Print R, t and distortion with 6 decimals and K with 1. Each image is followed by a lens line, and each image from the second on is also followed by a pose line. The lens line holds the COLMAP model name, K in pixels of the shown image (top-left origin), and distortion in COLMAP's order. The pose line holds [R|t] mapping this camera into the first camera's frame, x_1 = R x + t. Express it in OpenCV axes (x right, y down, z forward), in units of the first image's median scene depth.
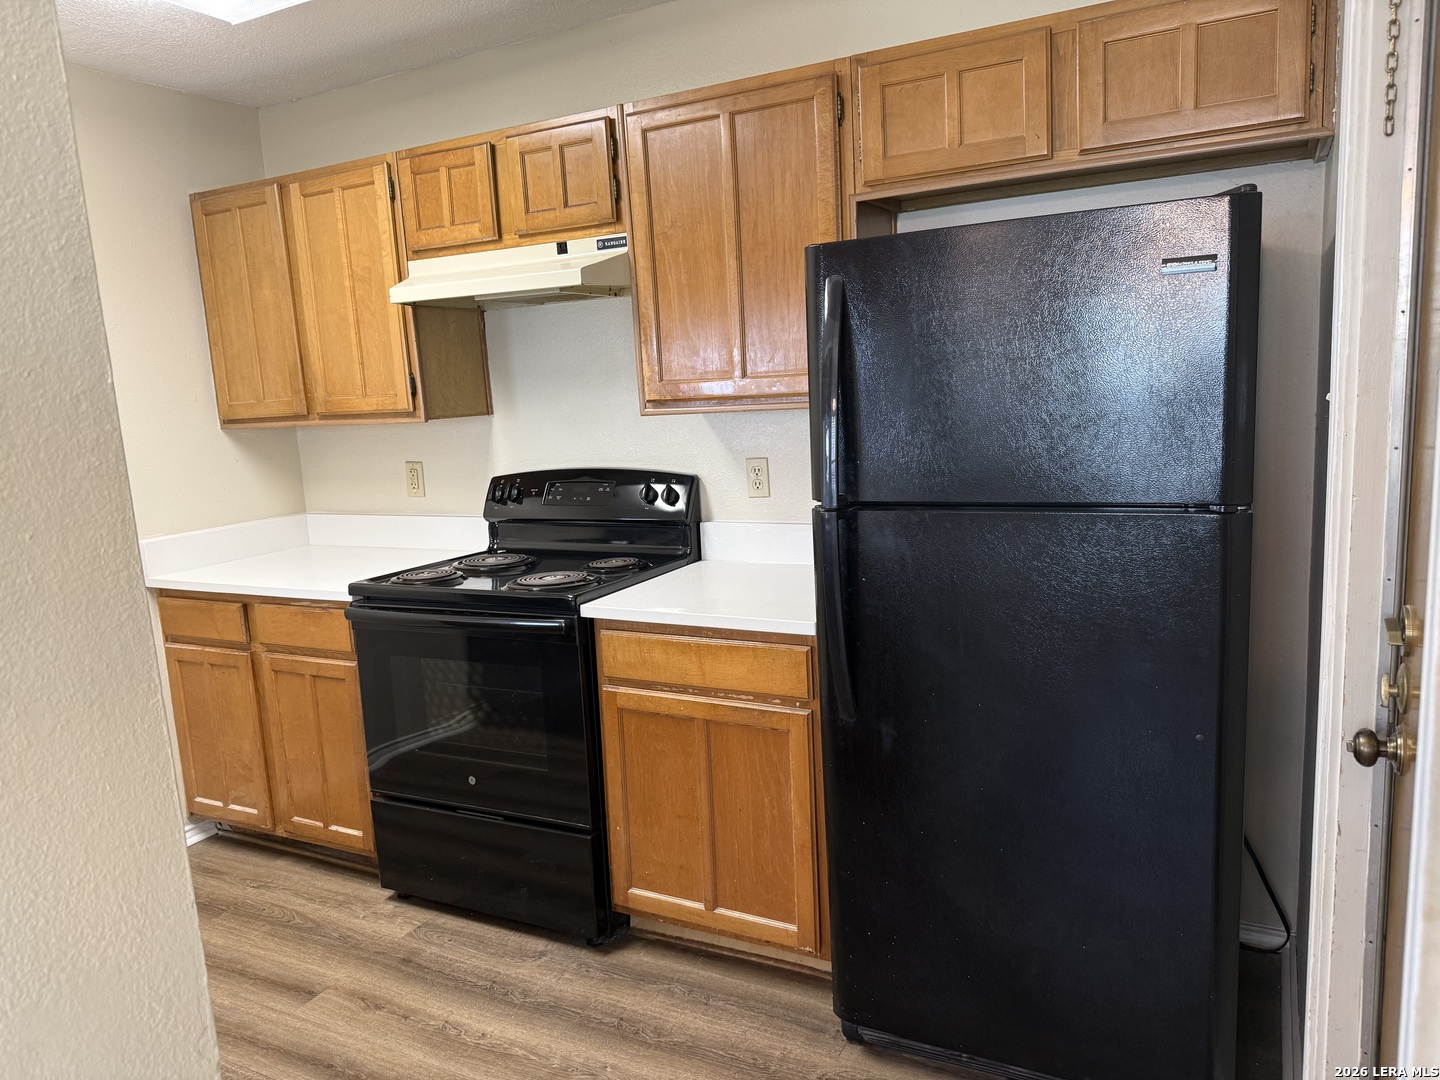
lens RADIAL K [[1025.3, 0, 720.0], [0, 1025.3, 540.0], [0, 0, 1]] dist [-0.000945, -0.001630]
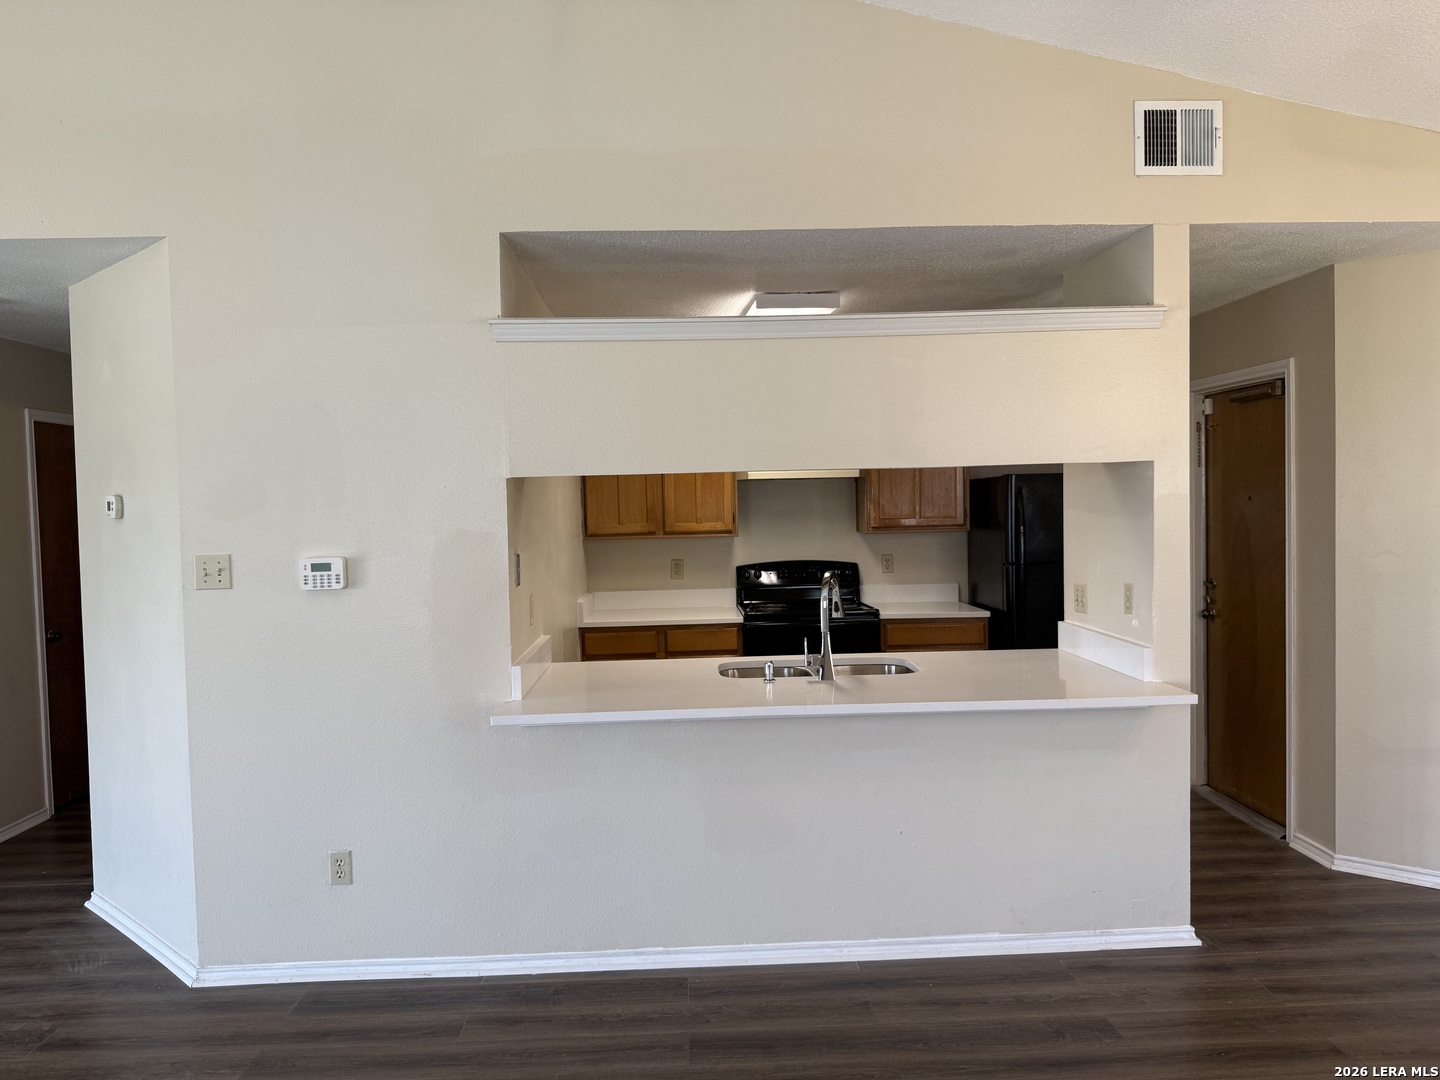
lens RADIAL K [[1010.2, 0, 720.0], [0, 1010.2, 540.0], [0, 0, 1]] dist [0.000963, -0.004562]
pose [[0.865483, 0.017573, 0.500629, -1.538564], [0.055705, 0.989810, -0.131046, 0.172963], [-0.497831, 0.141306, 0.855685, -0.766898]]
